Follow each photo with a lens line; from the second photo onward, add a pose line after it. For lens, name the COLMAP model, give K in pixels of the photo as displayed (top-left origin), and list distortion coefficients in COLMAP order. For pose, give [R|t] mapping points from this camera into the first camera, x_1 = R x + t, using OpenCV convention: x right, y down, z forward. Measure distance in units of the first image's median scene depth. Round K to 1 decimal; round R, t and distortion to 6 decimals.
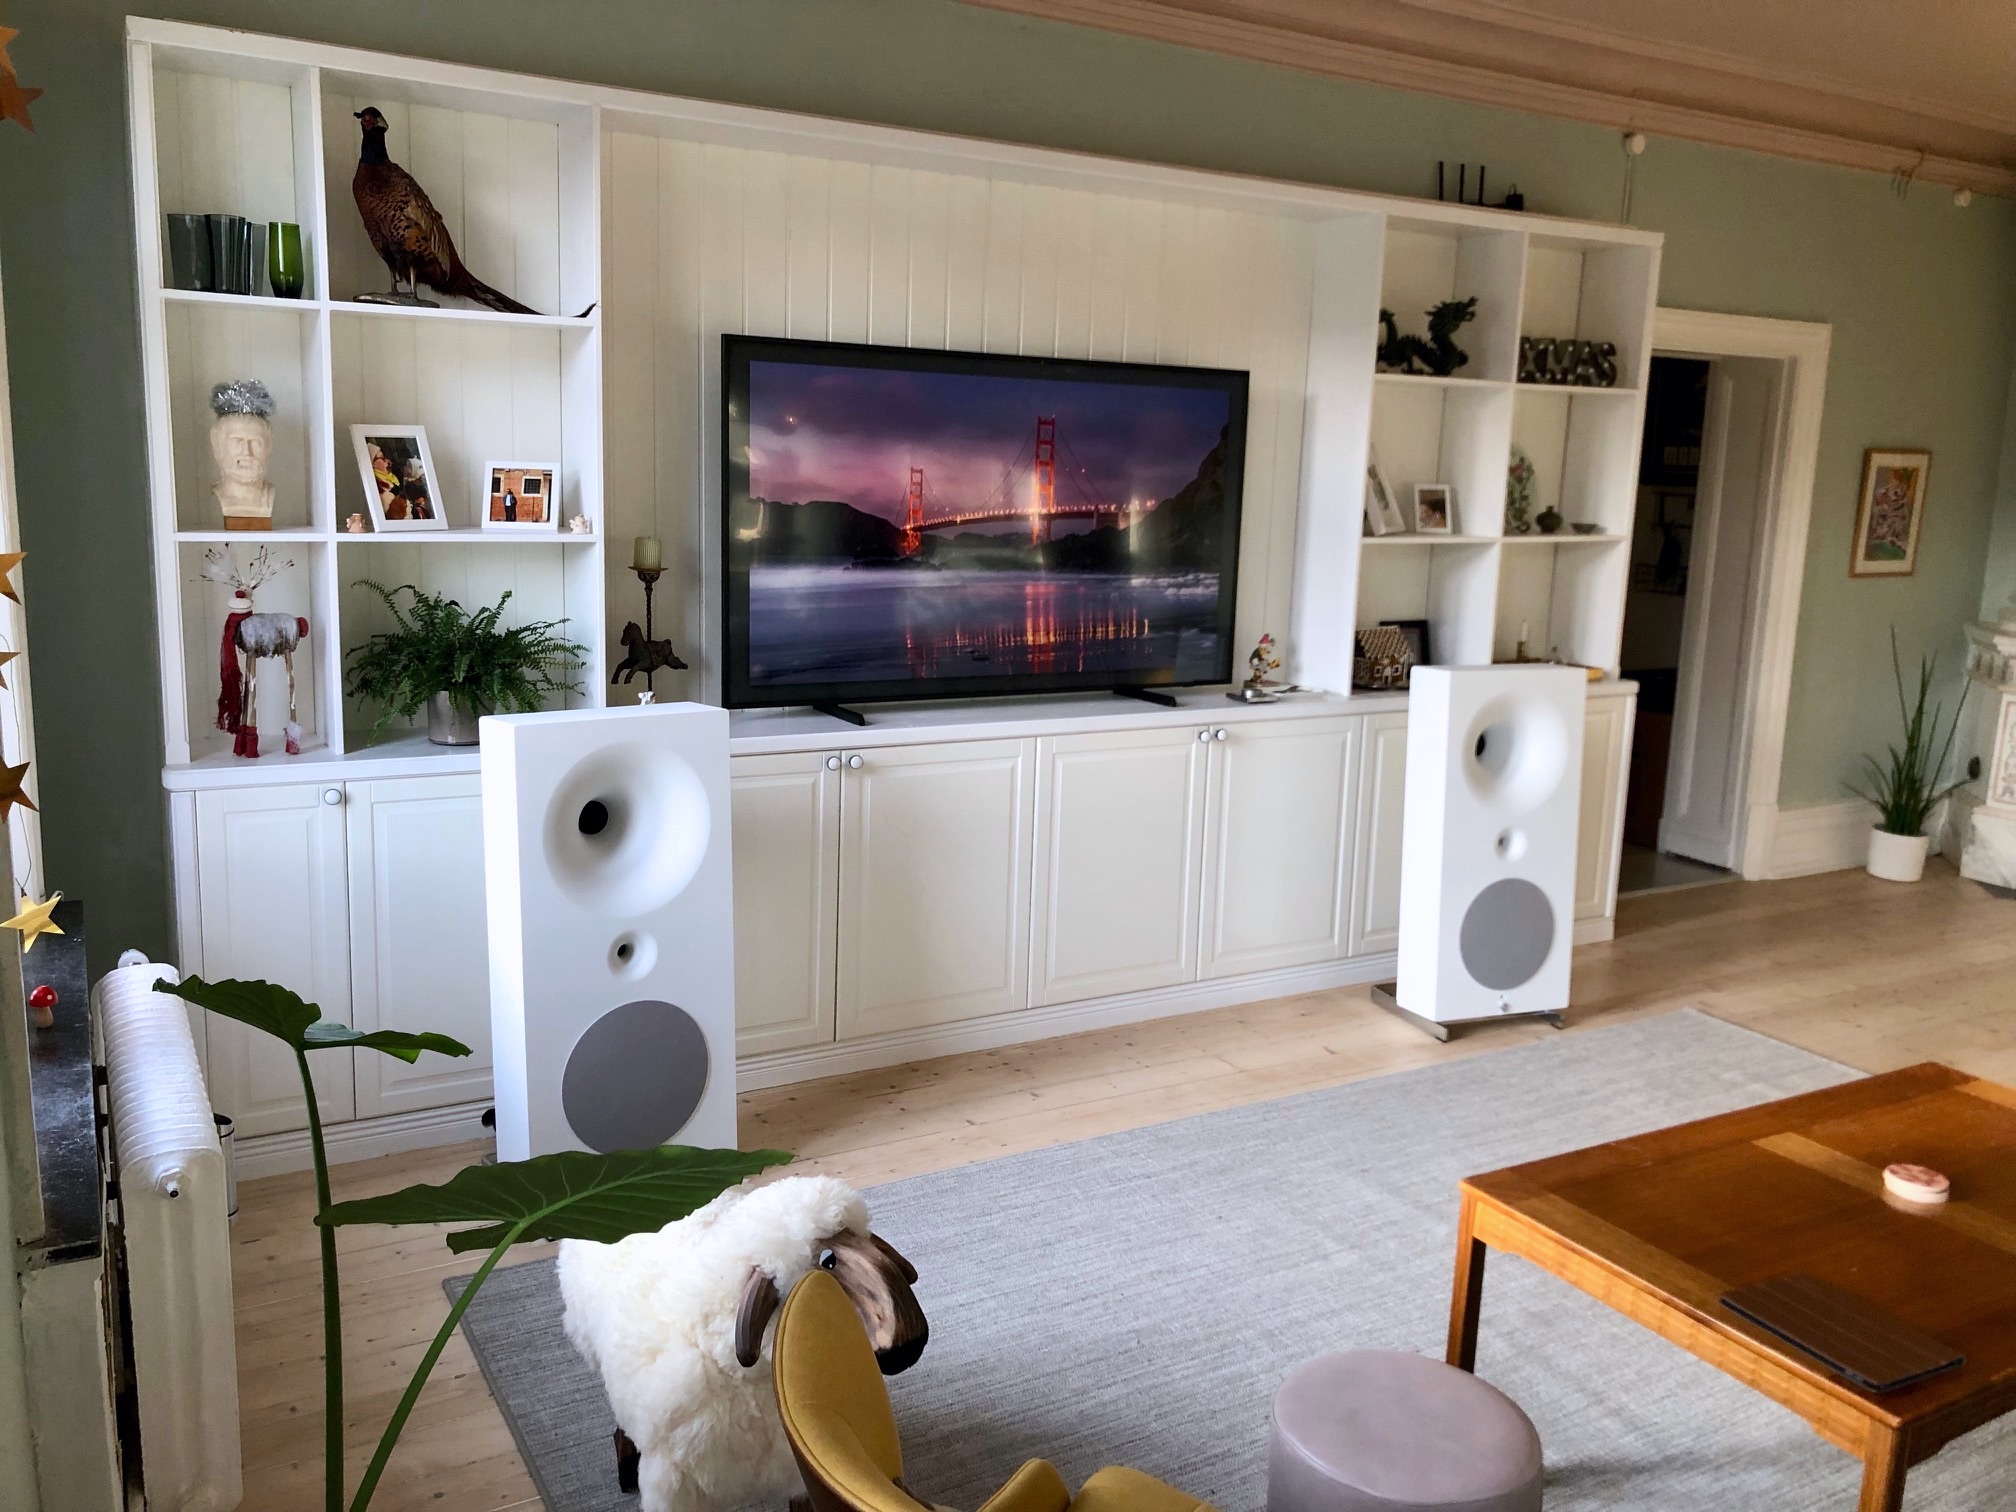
lens RADIAL K [[1609.3, 0, 1012.1], [0, 1609.3, 743.5], [0, 0, 1]] dist [0.175448, -0.483002]
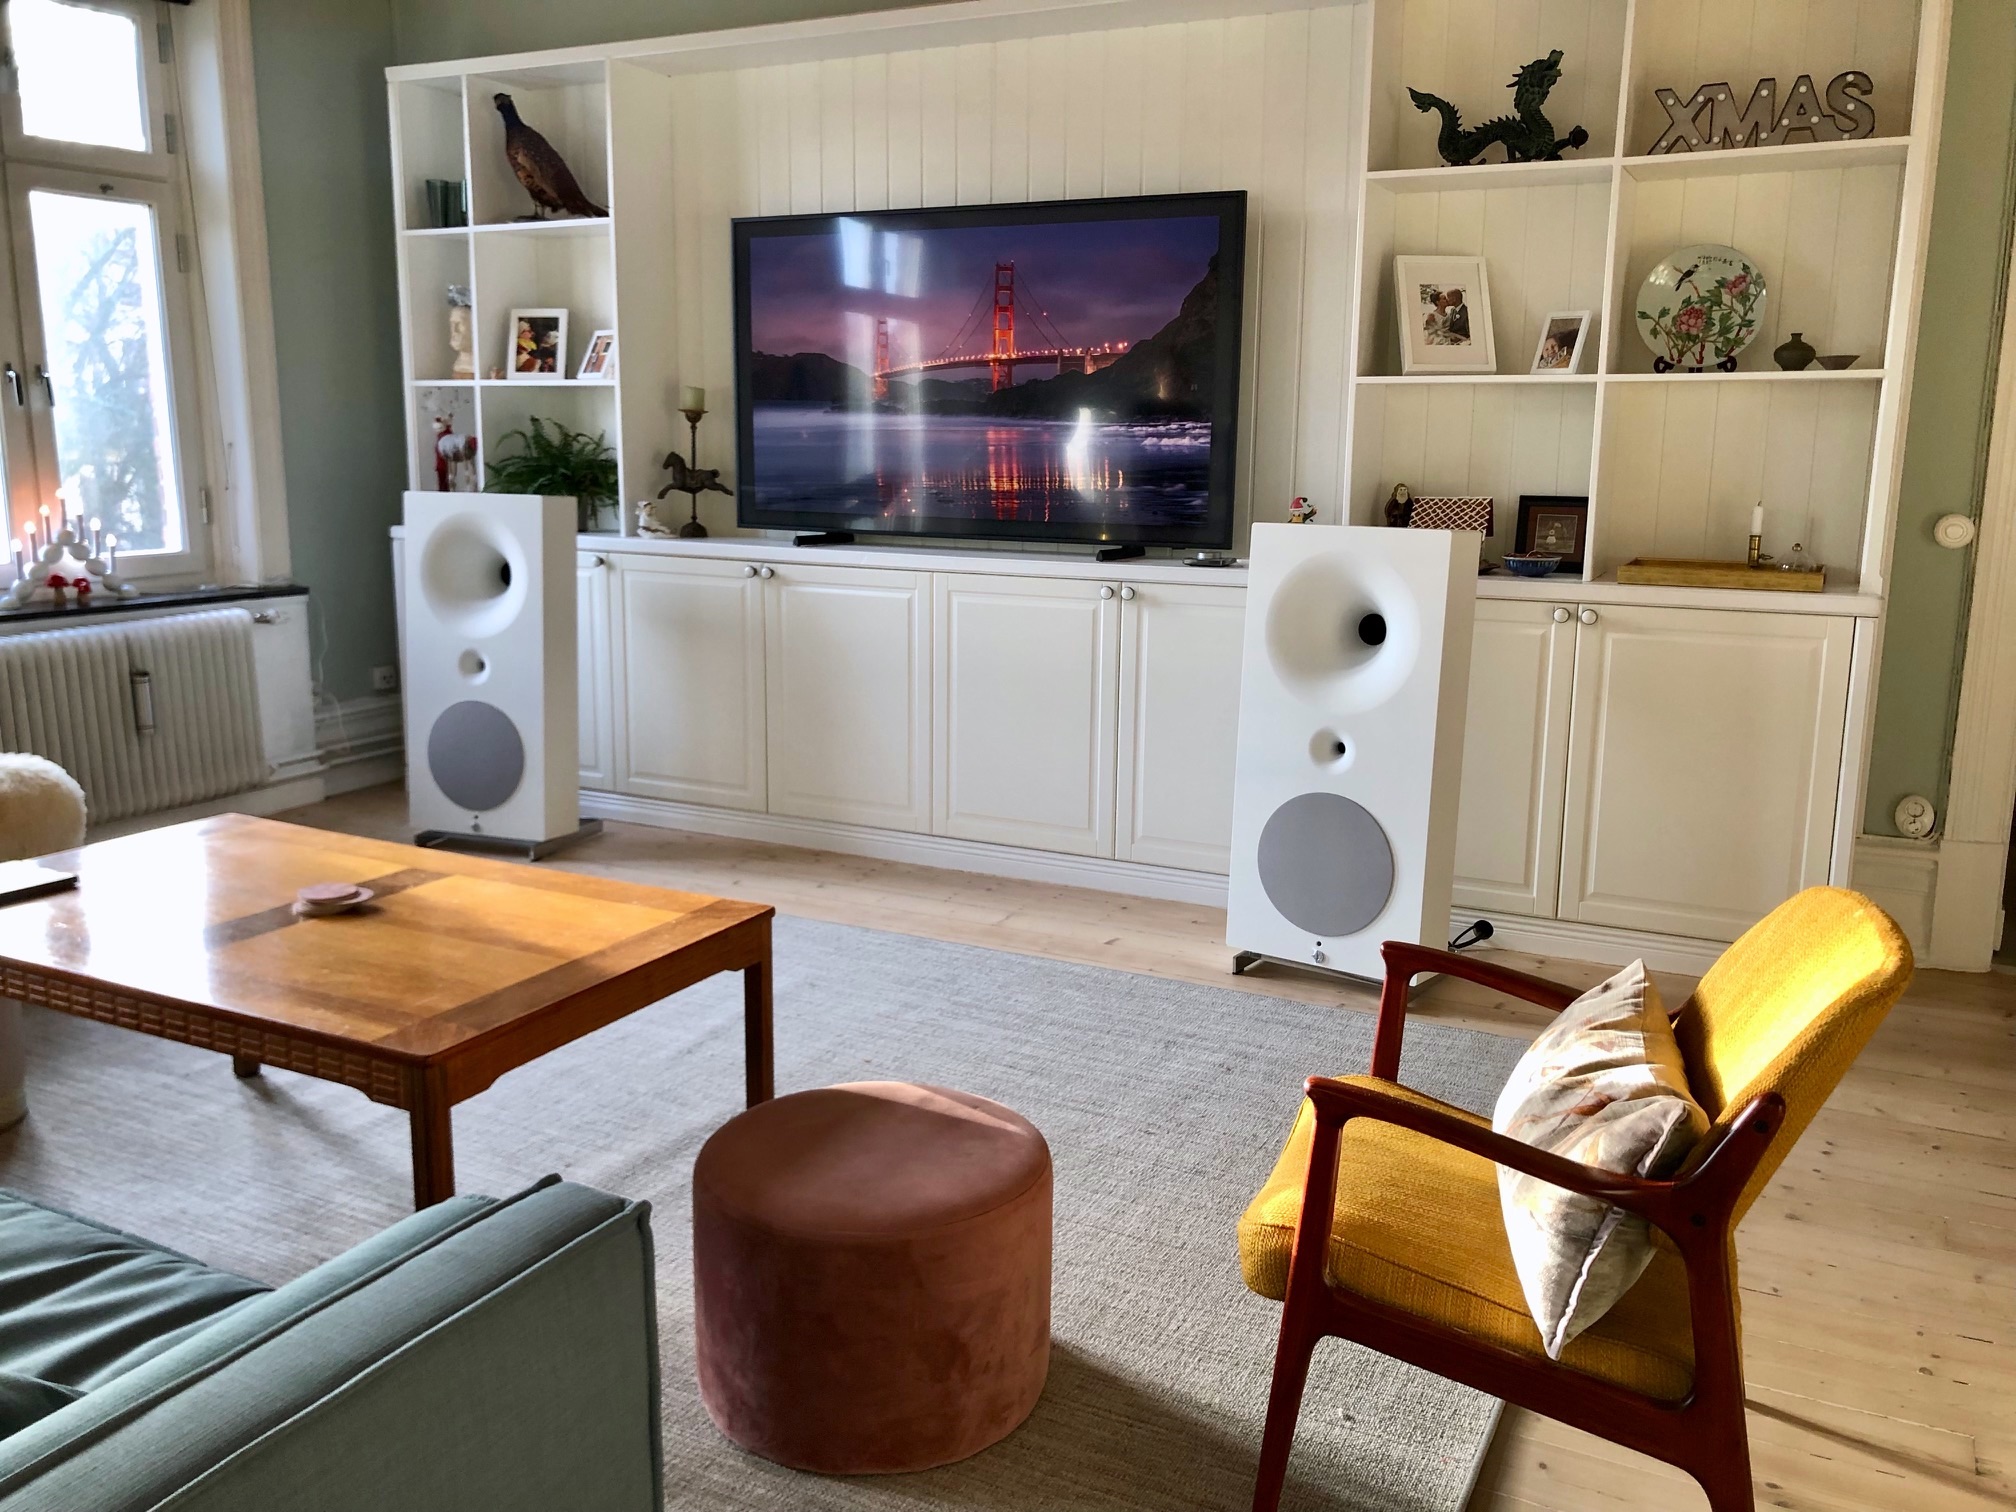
lens RADIAL K [[1609.3, 0, 1012.1], [0, 1609.3, 743.5], [0, 0, 1]] dist [0.175448, -0.483002]
pose [[0.550762, 0.130154, -0.824452, 0.887294], [-0.138747, 0.988301, 0.063332, 0.031252], [0.823049, 0.079510, 0.562377, 0.442436]]
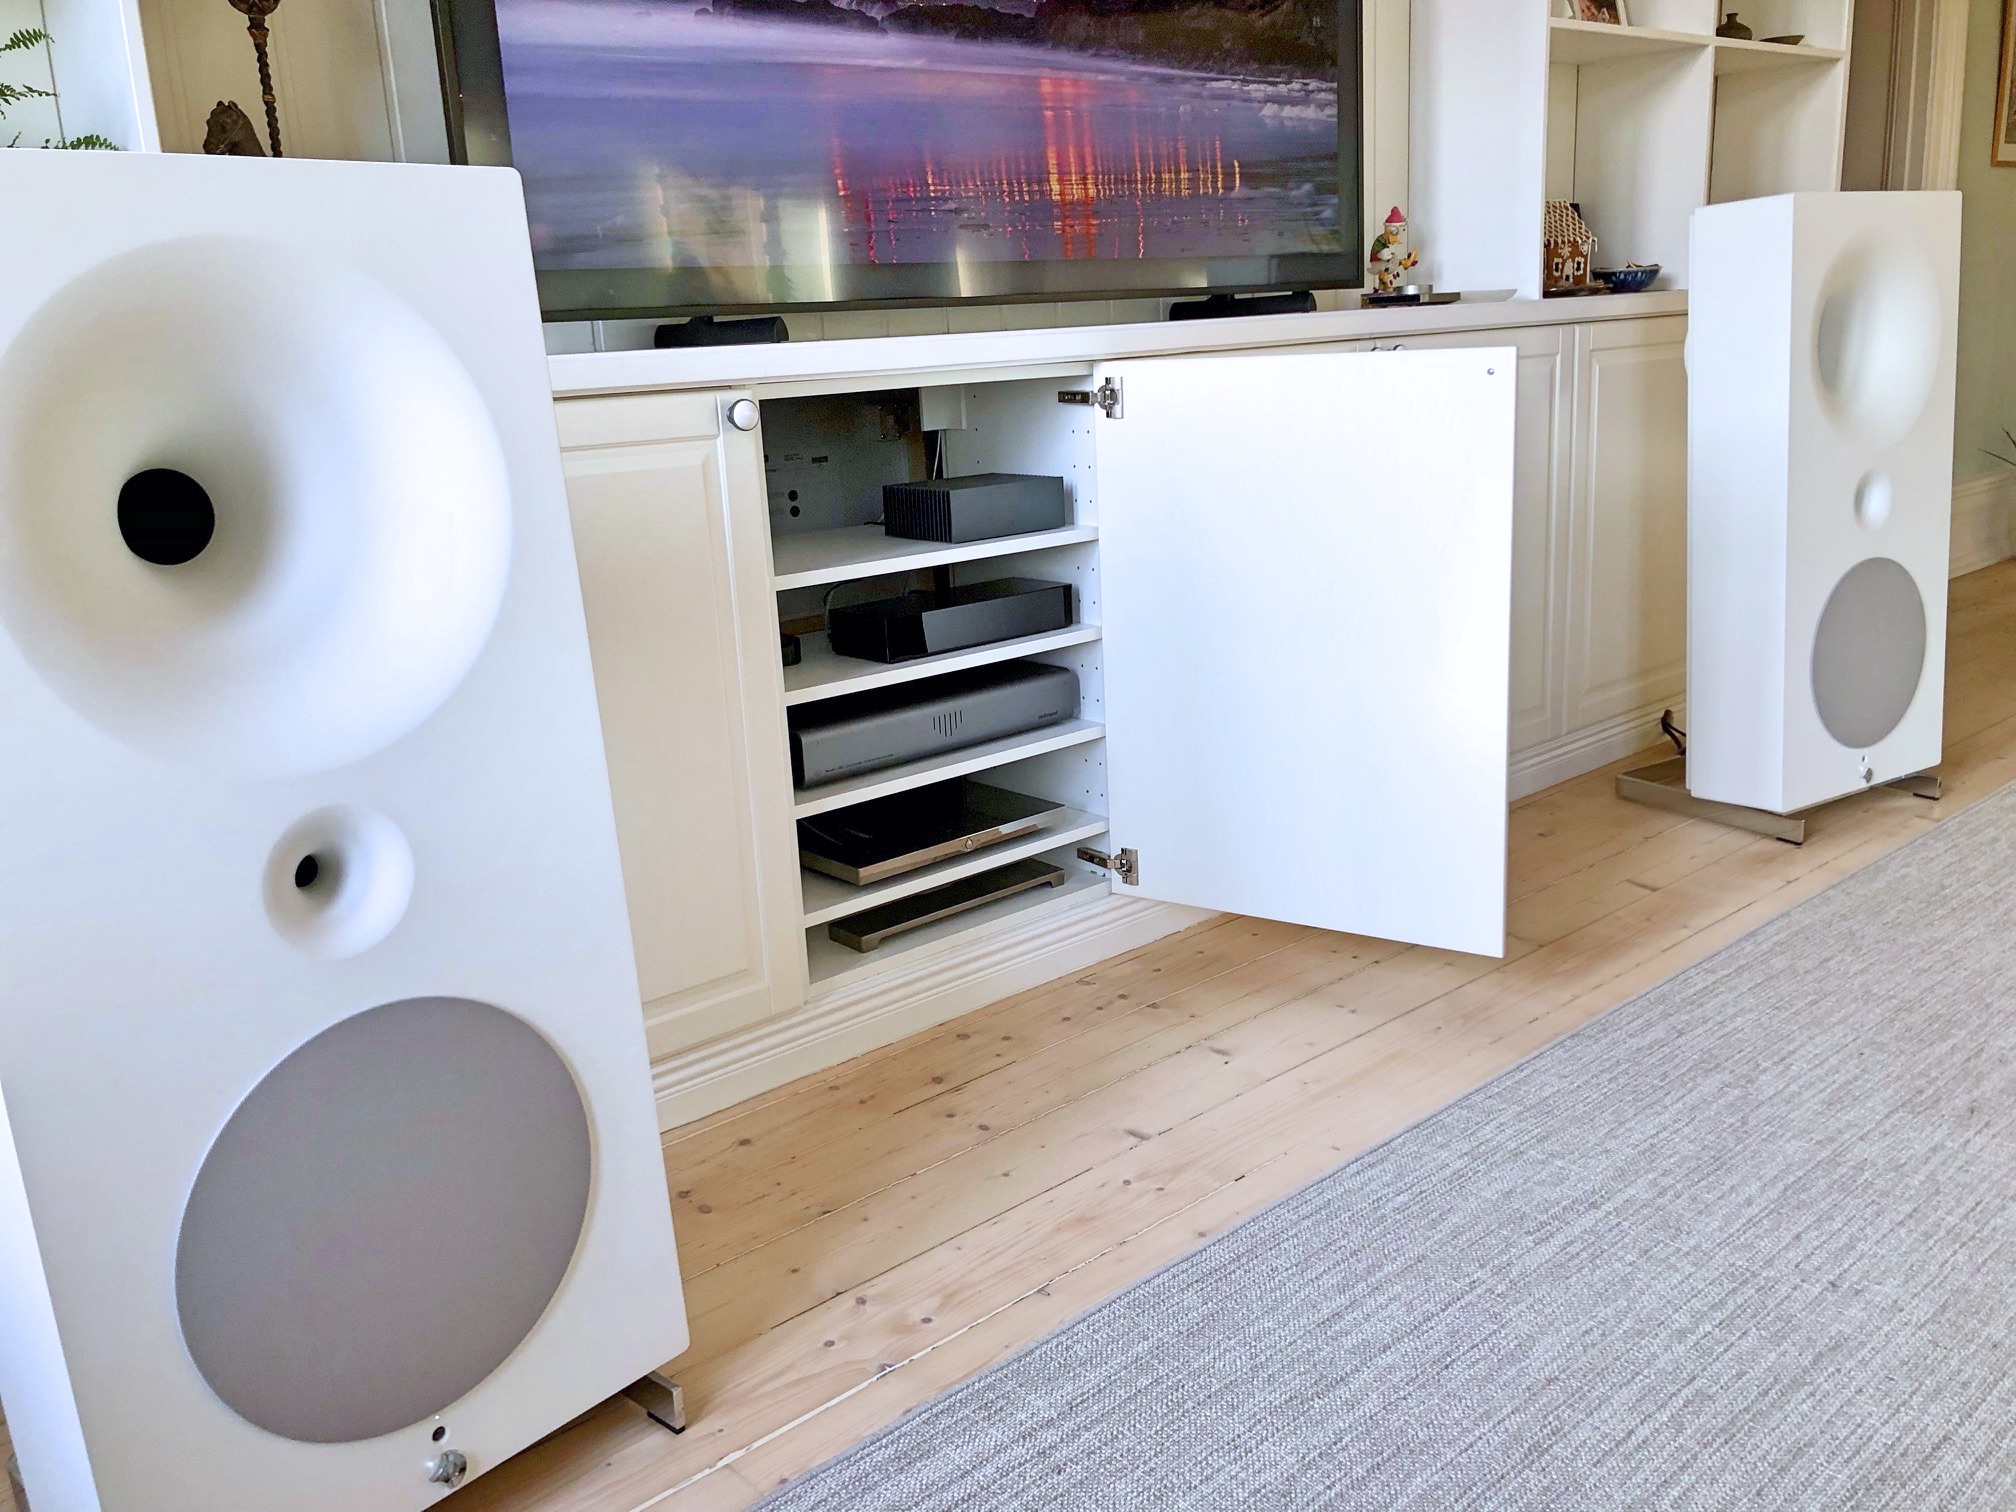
lens RADIAL K [[1639.6, 0, 1009.4], [0, 1639.6, 734.1], [0, 0, 1]] dist [0.011616, 0.000800]
pose [[0.979695, -0.123724, 0.157767, -0.108119], [0.112432, 0.990543, 0.078634, 0.065344], [-0.166003, -0.059299, 0.984341, 0.471250]]
